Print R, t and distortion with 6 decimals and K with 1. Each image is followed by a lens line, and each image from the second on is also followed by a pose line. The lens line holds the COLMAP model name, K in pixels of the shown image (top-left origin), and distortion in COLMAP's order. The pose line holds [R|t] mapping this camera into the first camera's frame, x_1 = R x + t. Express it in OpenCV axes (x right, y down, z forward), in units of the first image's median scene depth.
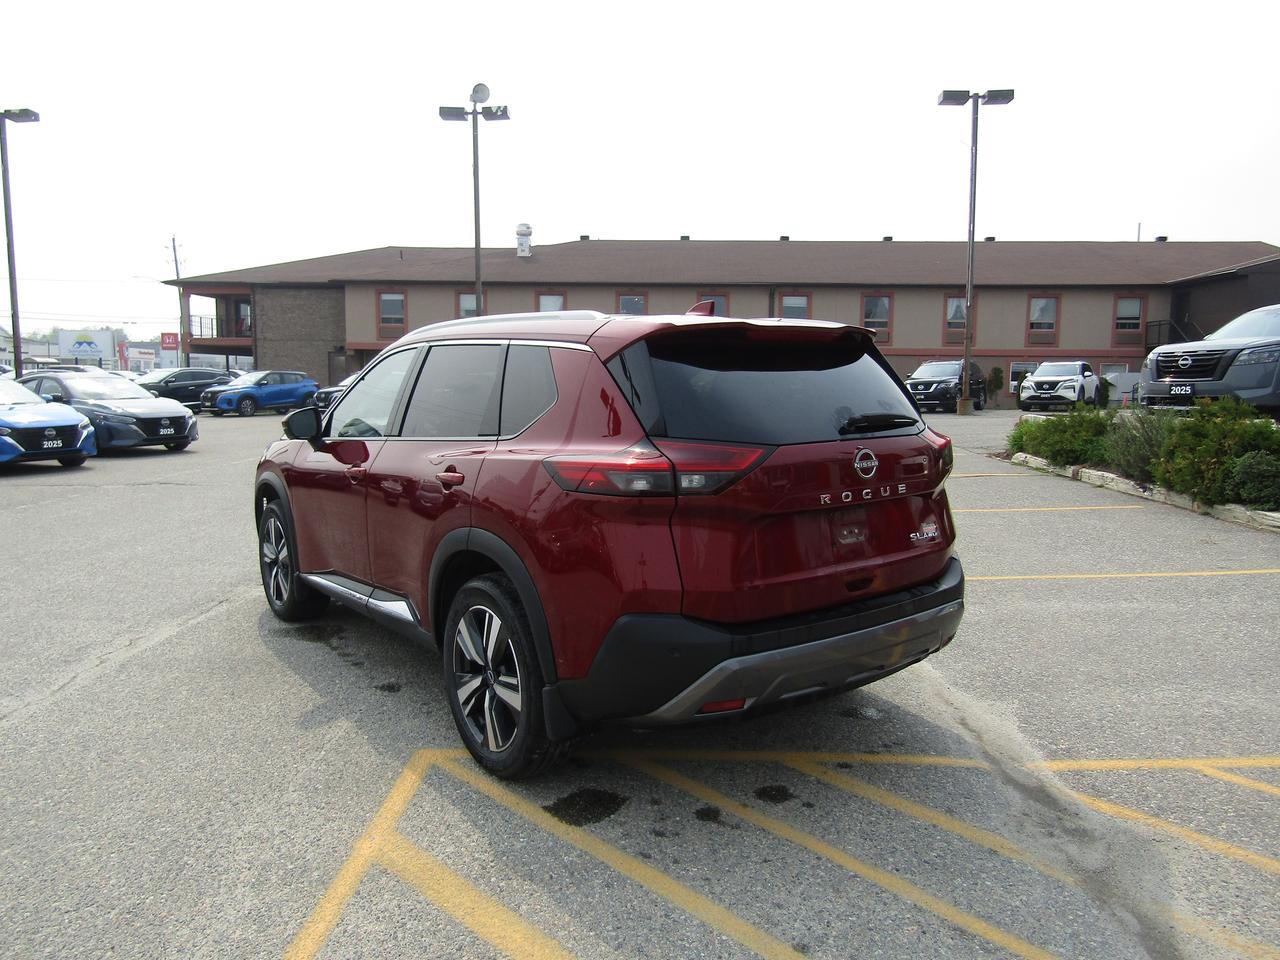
lens RADIAL K [[894.8, 0, 640.0], [0, 894.8, 480.0], [0, 0, 1]] dist [-0.003482, -0.005789]
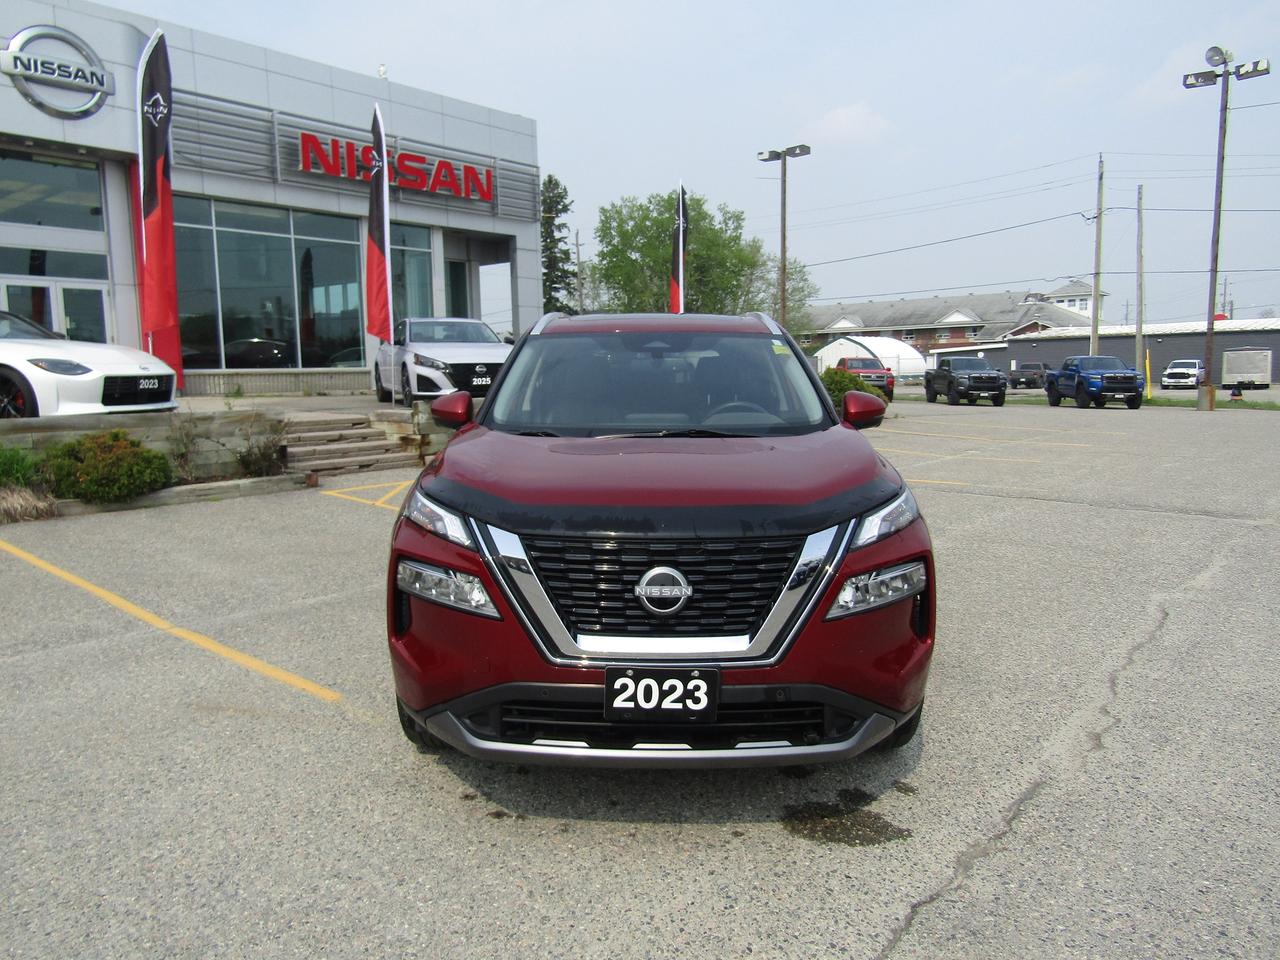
lens RADIAL K [[889.7, 0, 640.0], [0, 889.7, 480.0], [0, 0, 1]] dist [-0.007299, -0.009809]
pose [[-0.789046, -0.075806, 0.609639, -0.812735], [0.071932, 0.974131, 0.214230, -0.219398], [-0.610108, 0.212890, -0.763182, 1.993862]]
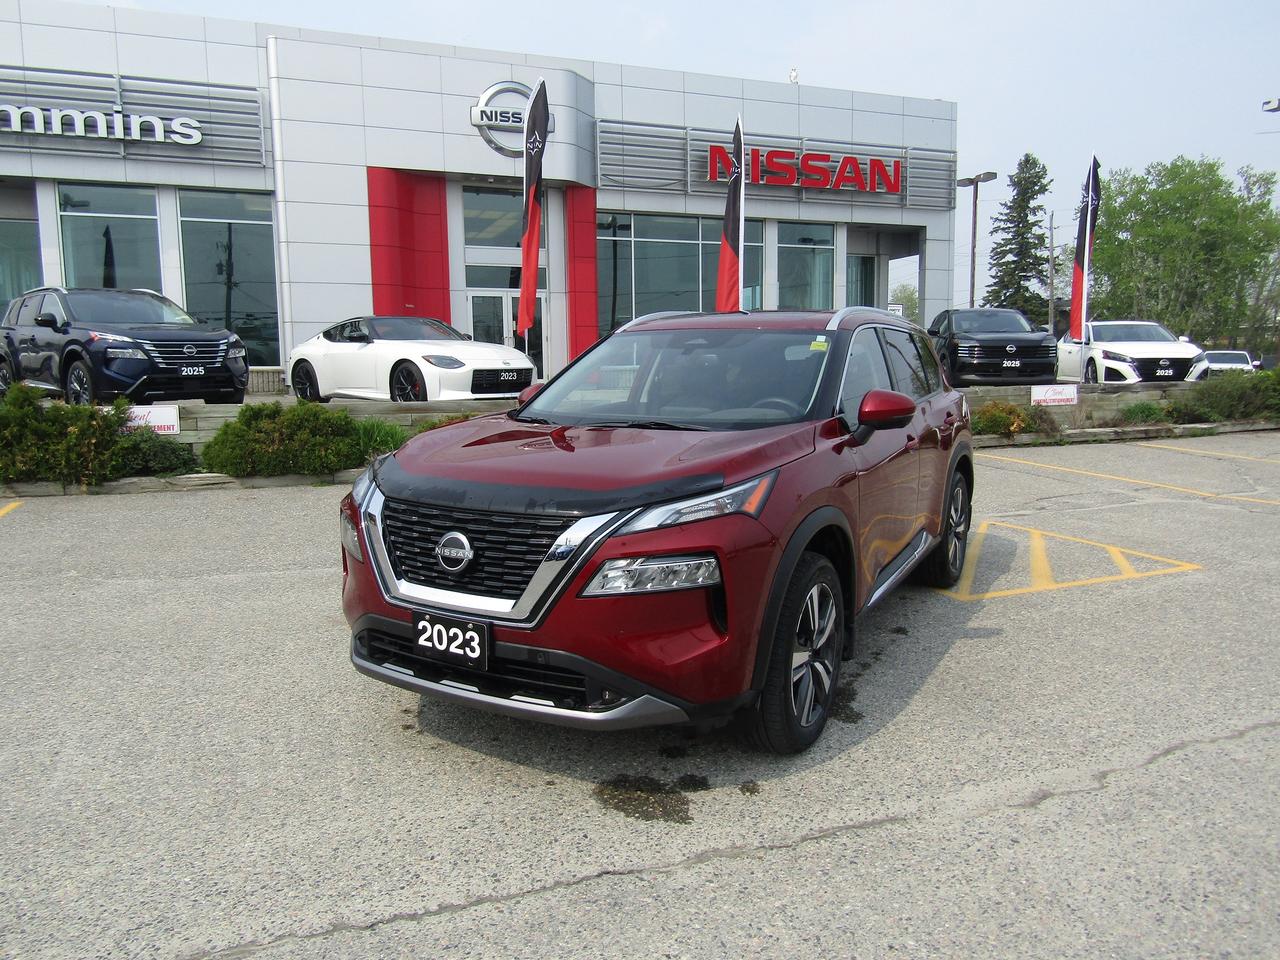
lens RADIAL K [[894.8, 0, 640.0], [0, 894.8, 480.0], [0, 0, 1]] dist [-0.003482, -0.005789]
pose [[-0.390447, -0.118200, 0.913006, -1.151677], [0.106277, 0.979306, 0.172233, -0.181717], [-0.914470, 0.164279, -0.369806, 1.674250]]
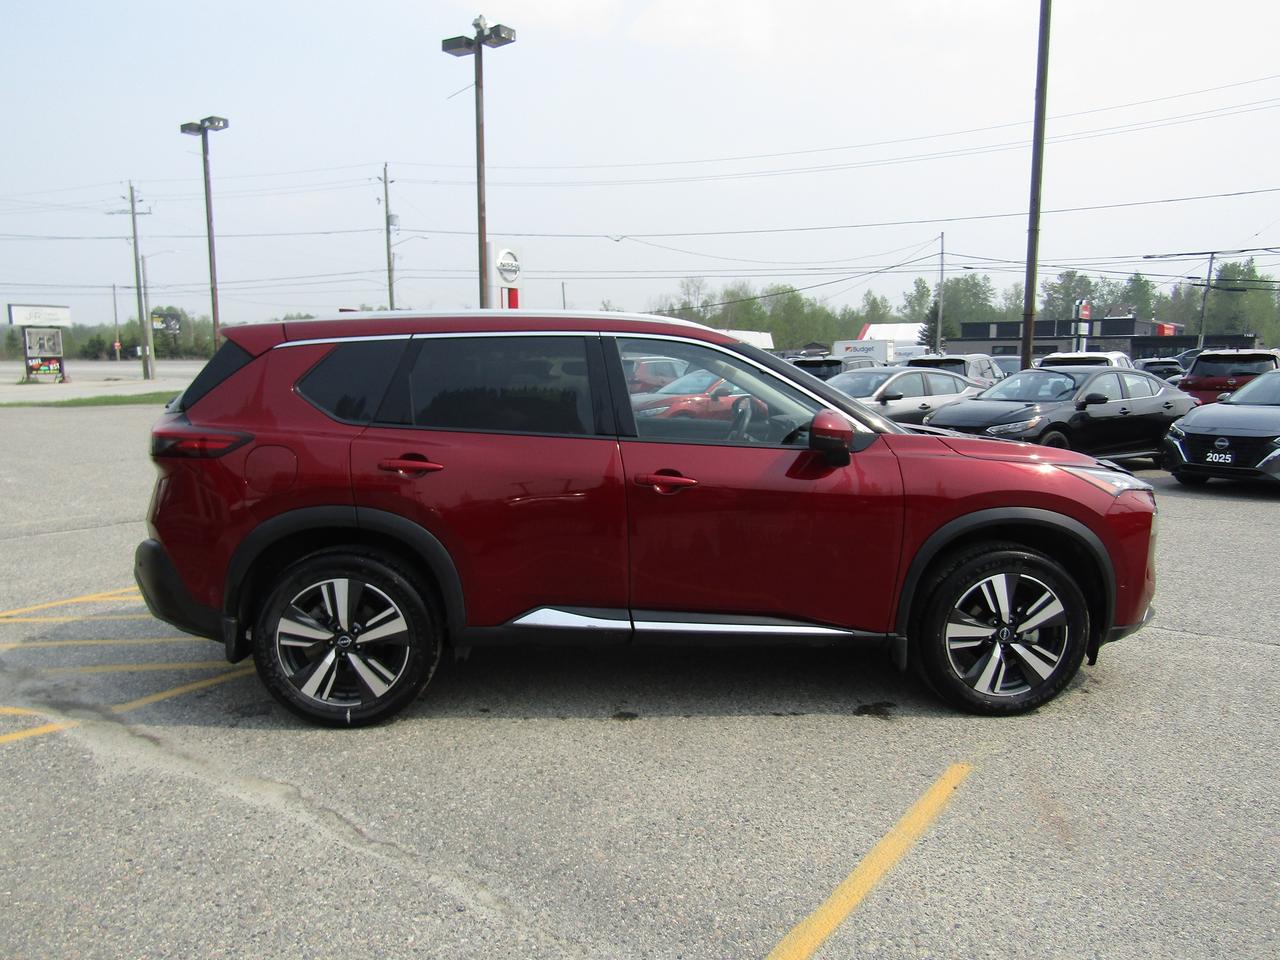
lens RADIAL K [[927.4, 0, 612.4], [0, 927.4, 480.8], [0, 0, 1]] dist [-0.005464, -0.002860]
pose [[-0.572272, 0.104096, -0.813431, 0.746993], [-0.094287, 0.976981, 0.191359, -0.192082], [0.814626, 0.186205, -0.549283, 1.652376]]
